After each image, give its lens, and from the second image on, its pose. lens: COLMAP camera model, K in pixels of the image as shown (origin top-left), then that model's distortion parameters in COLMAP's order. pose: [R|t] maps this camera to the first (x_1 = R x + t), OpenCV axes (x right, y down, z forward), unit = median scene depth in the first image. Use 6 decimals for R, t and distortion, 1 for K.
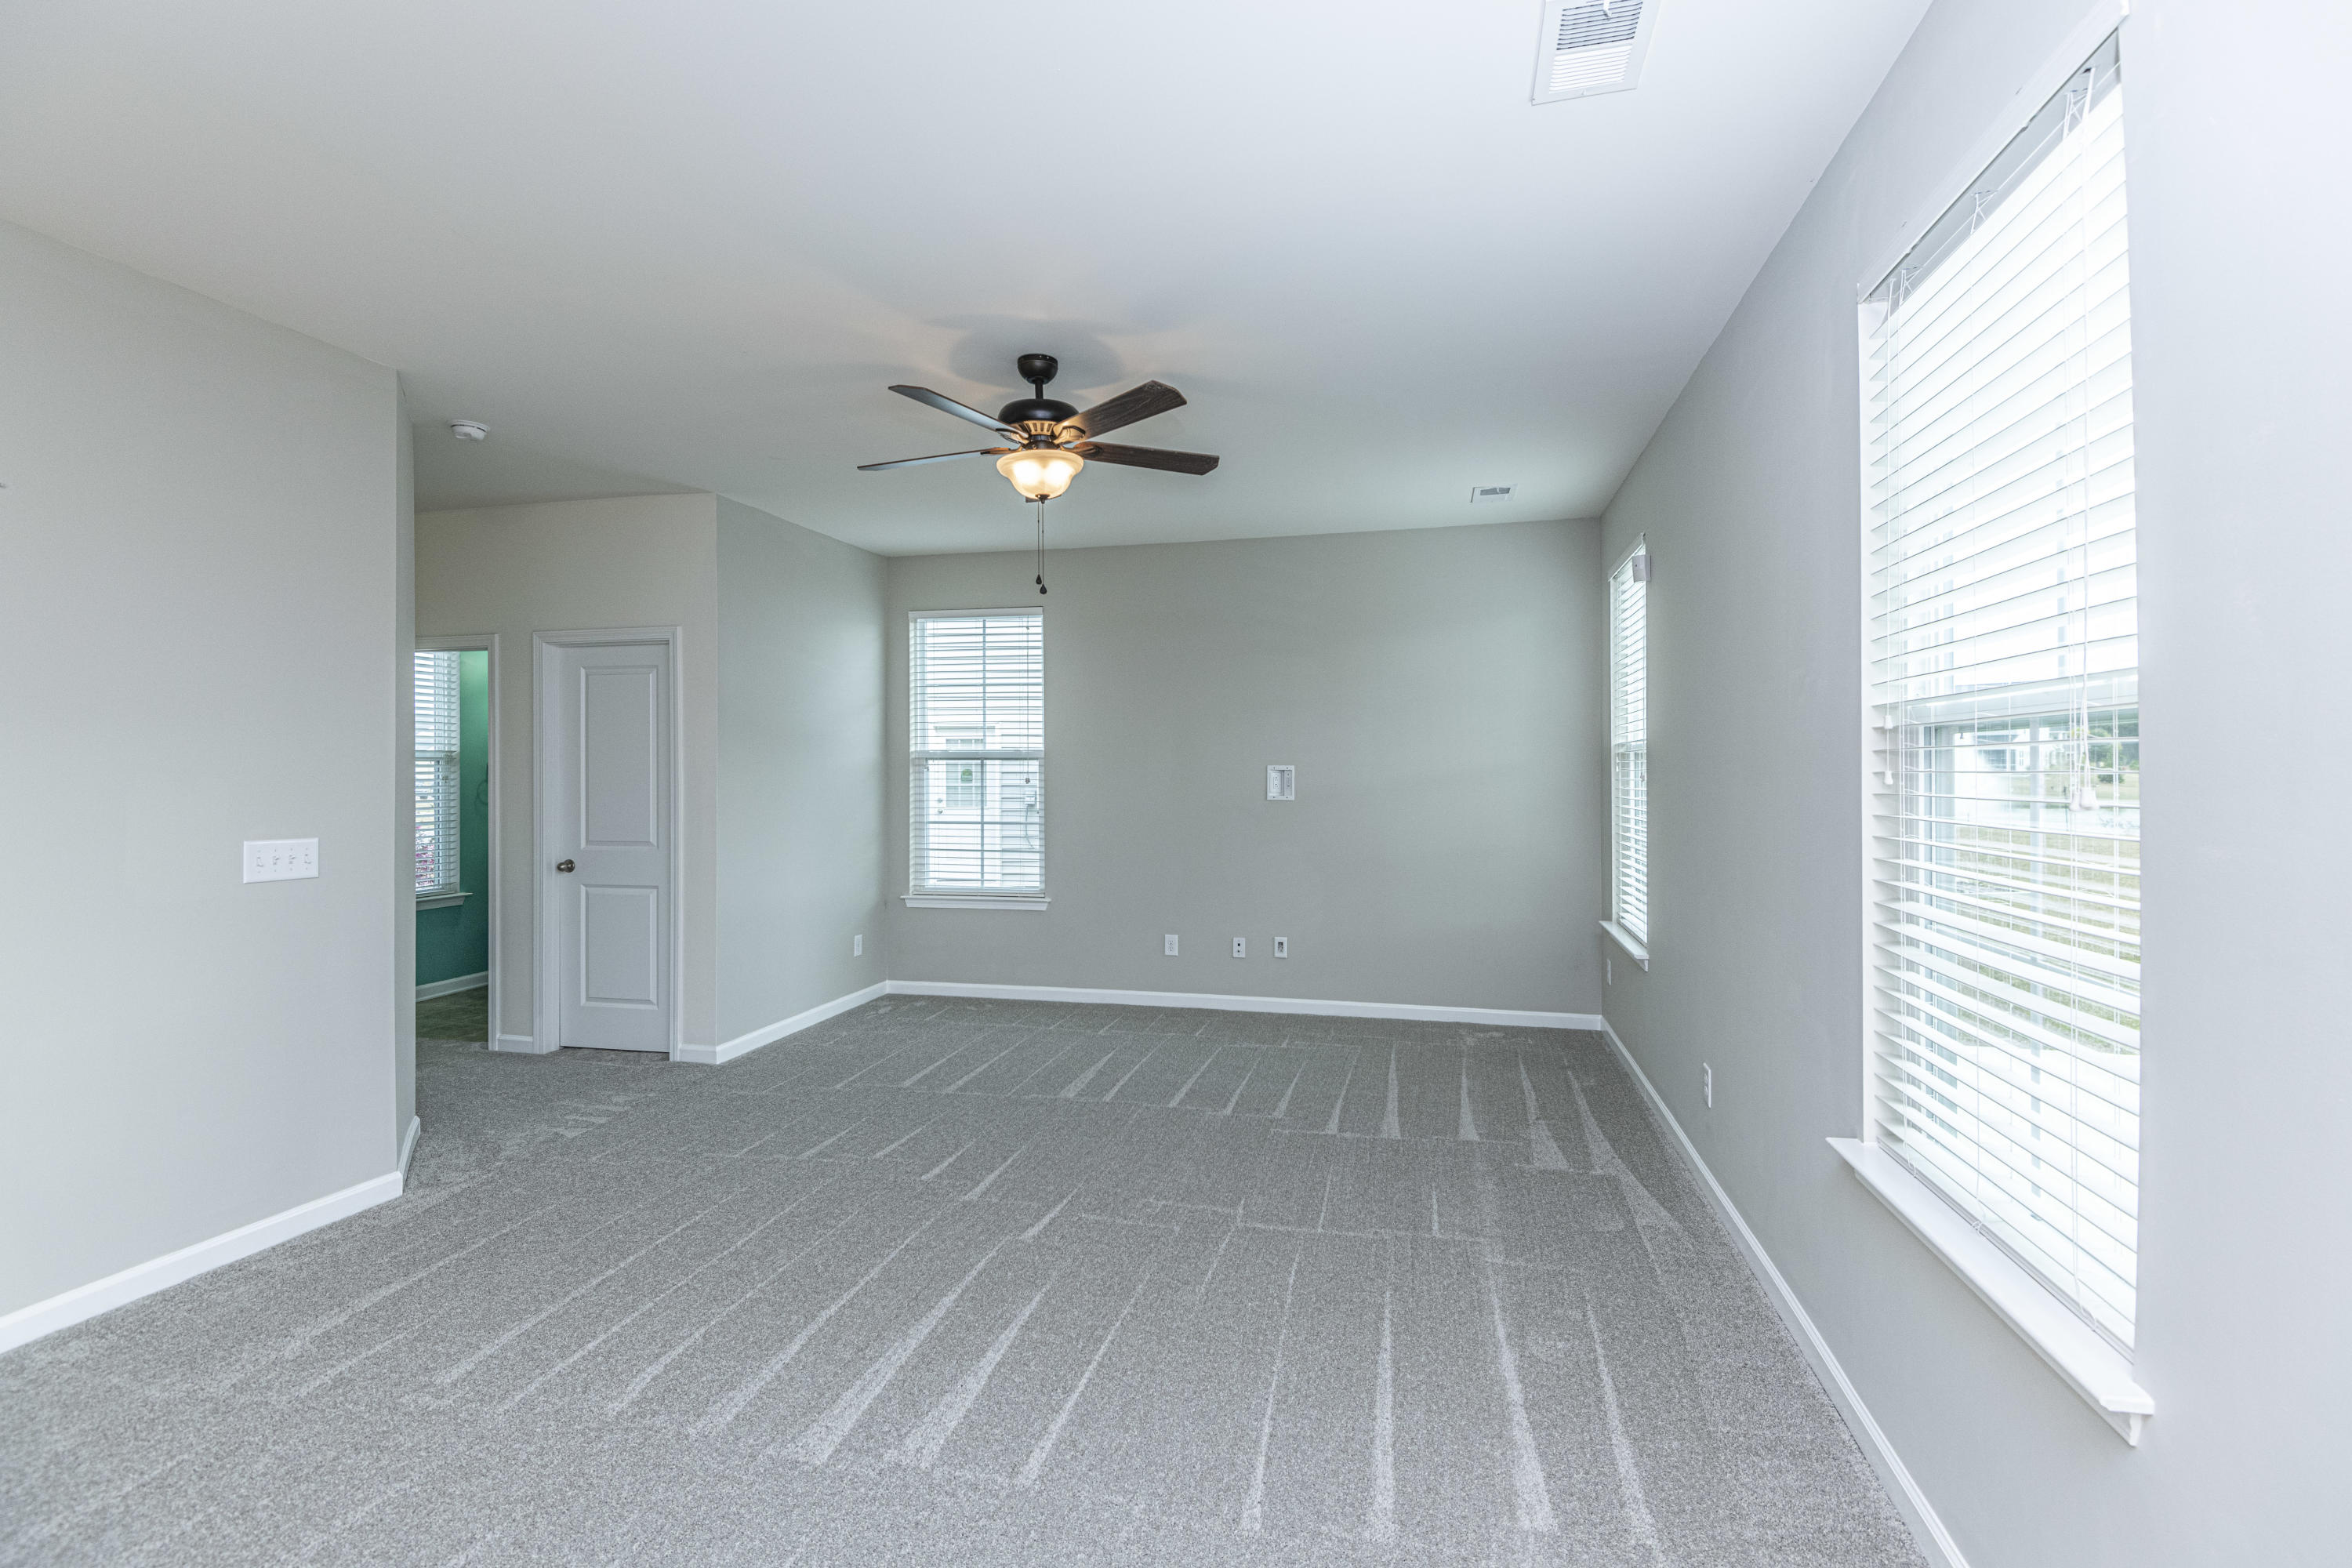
lens RADIAL K [[1061.3, 0, 1170.6], [0, 1061.3, 774.9], [0, 0, 1]] dist [0.005857, -0.011339]
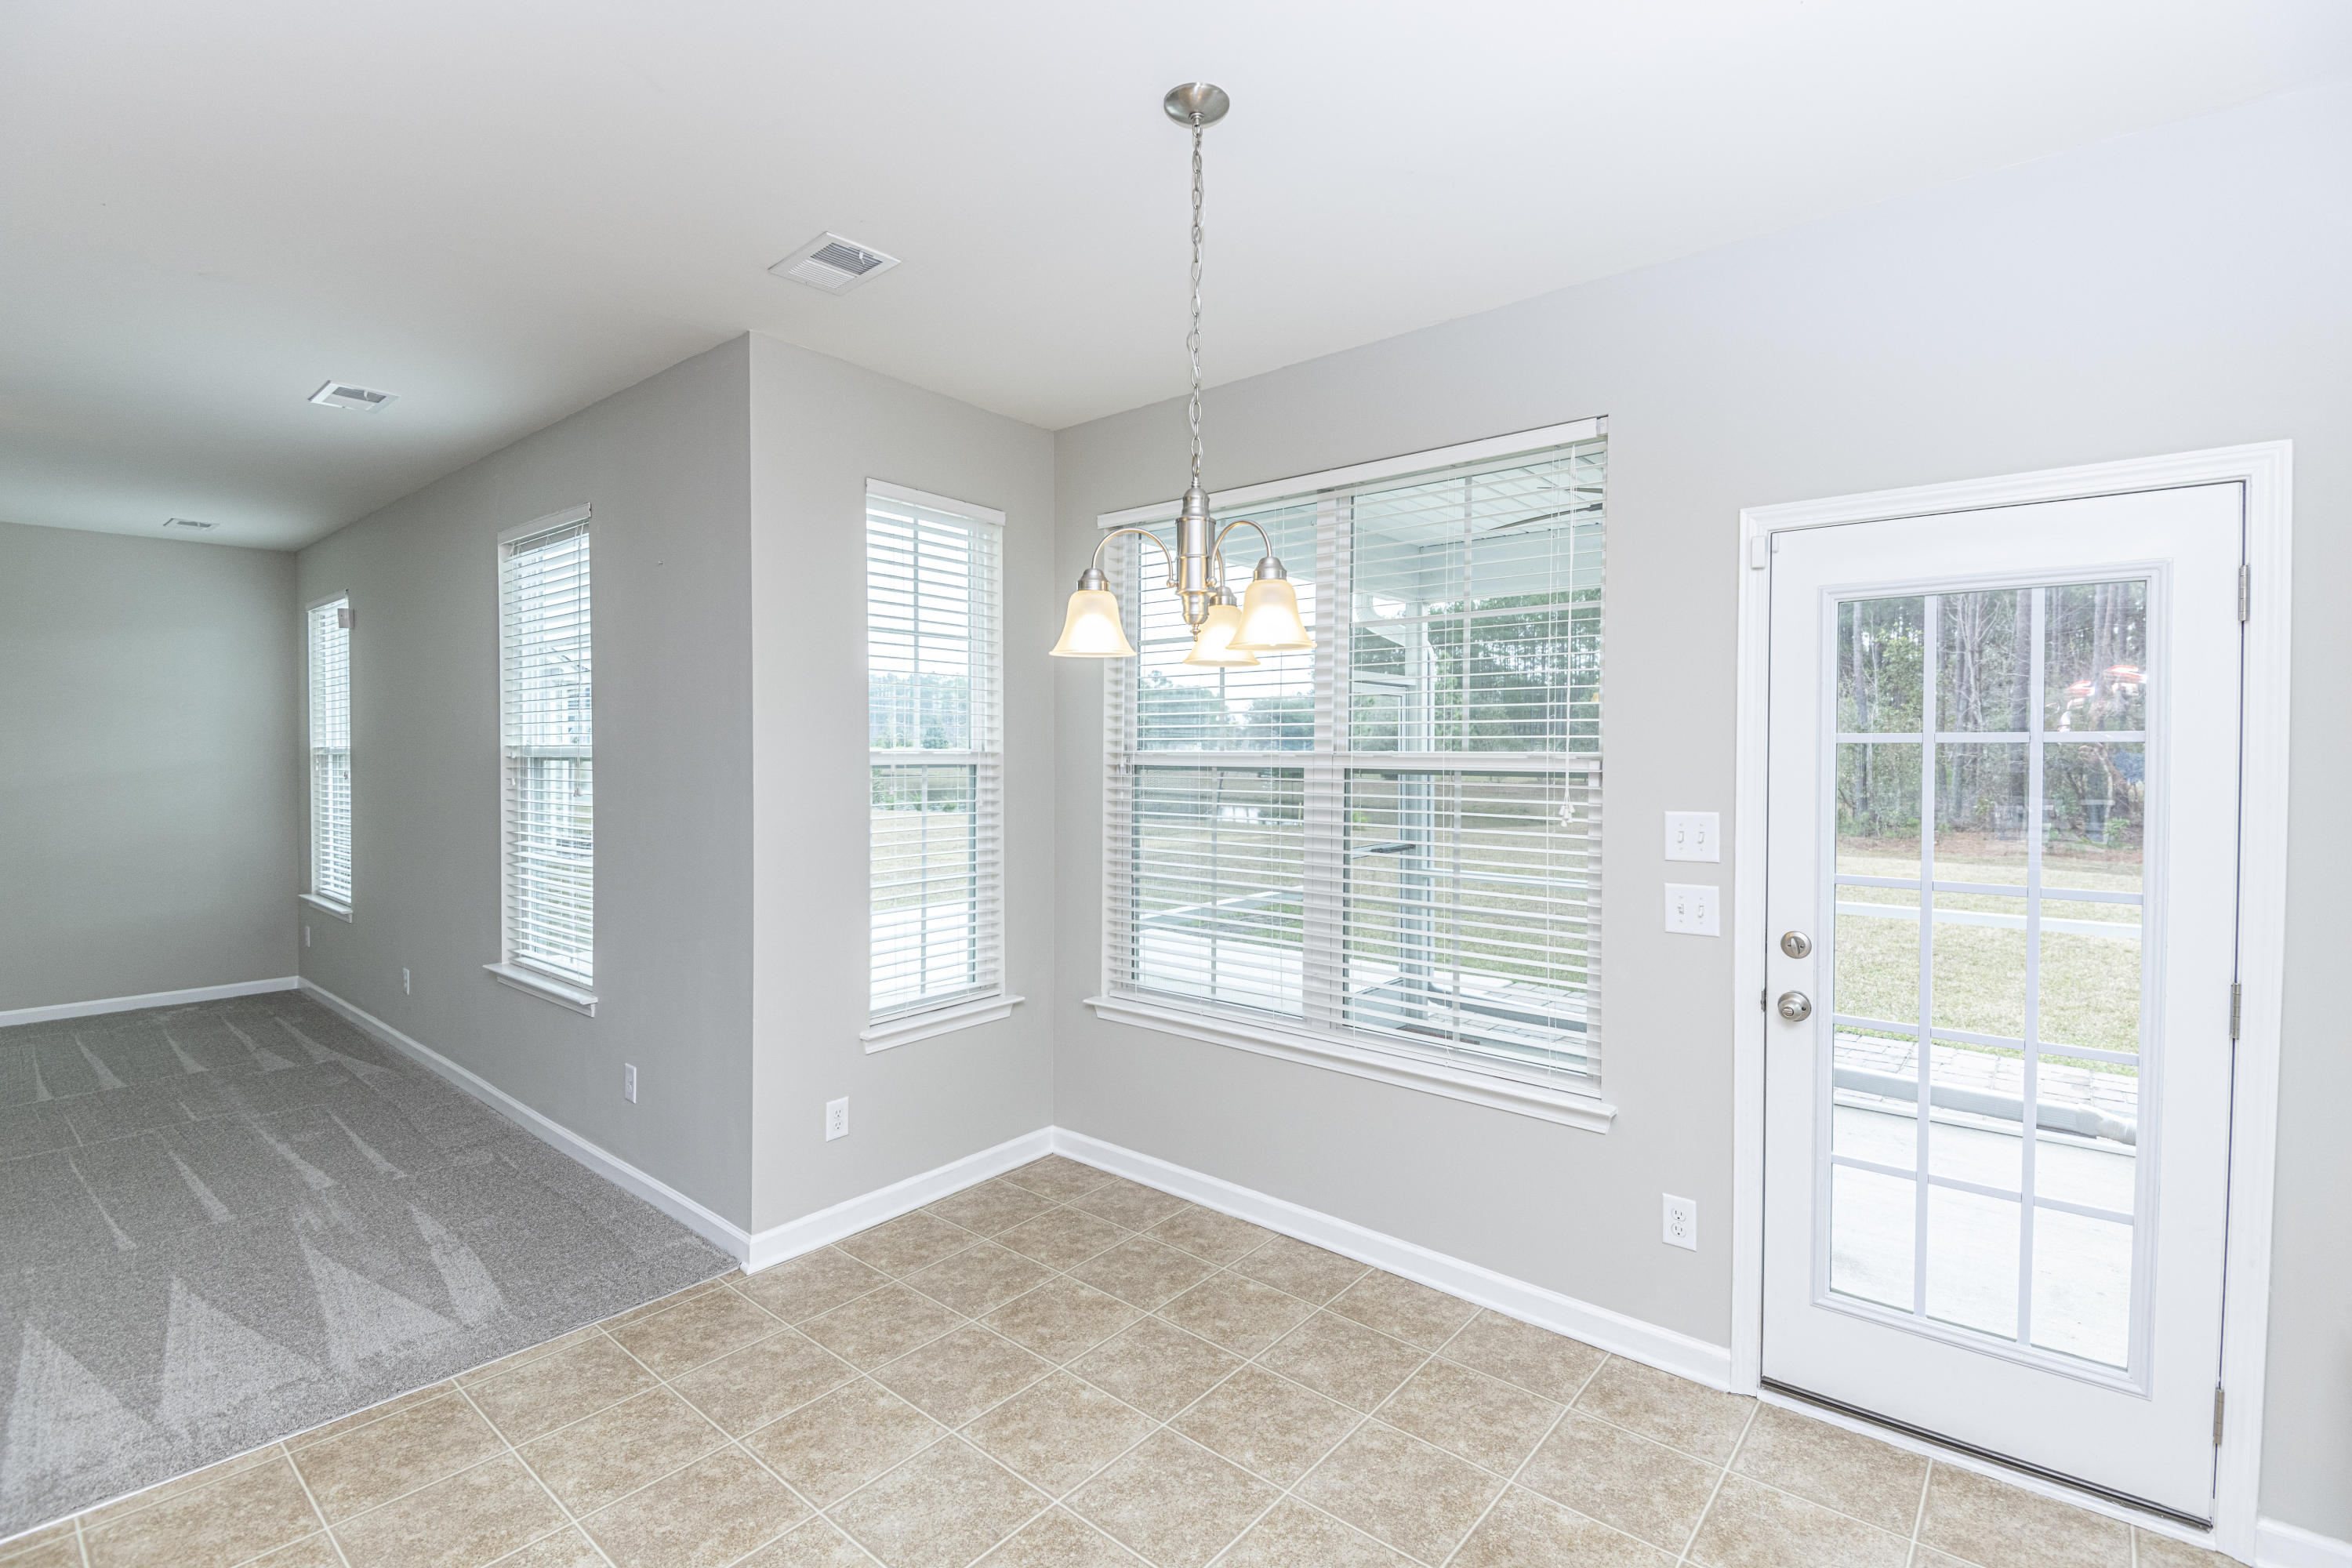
lens RADIAL K [[1061.3, 0, 1180.5], [0, 1061.3, 759.4], [0, 0, 1]] dist [0.005857, -0.011339]
pose [[0.432835, -0.000474, 0.901473, -0.259907], [-0.000269, 1.000000, 0.000655, -0.017803], [-0.901473, -0.000526, 0.432835, -0.444041]]
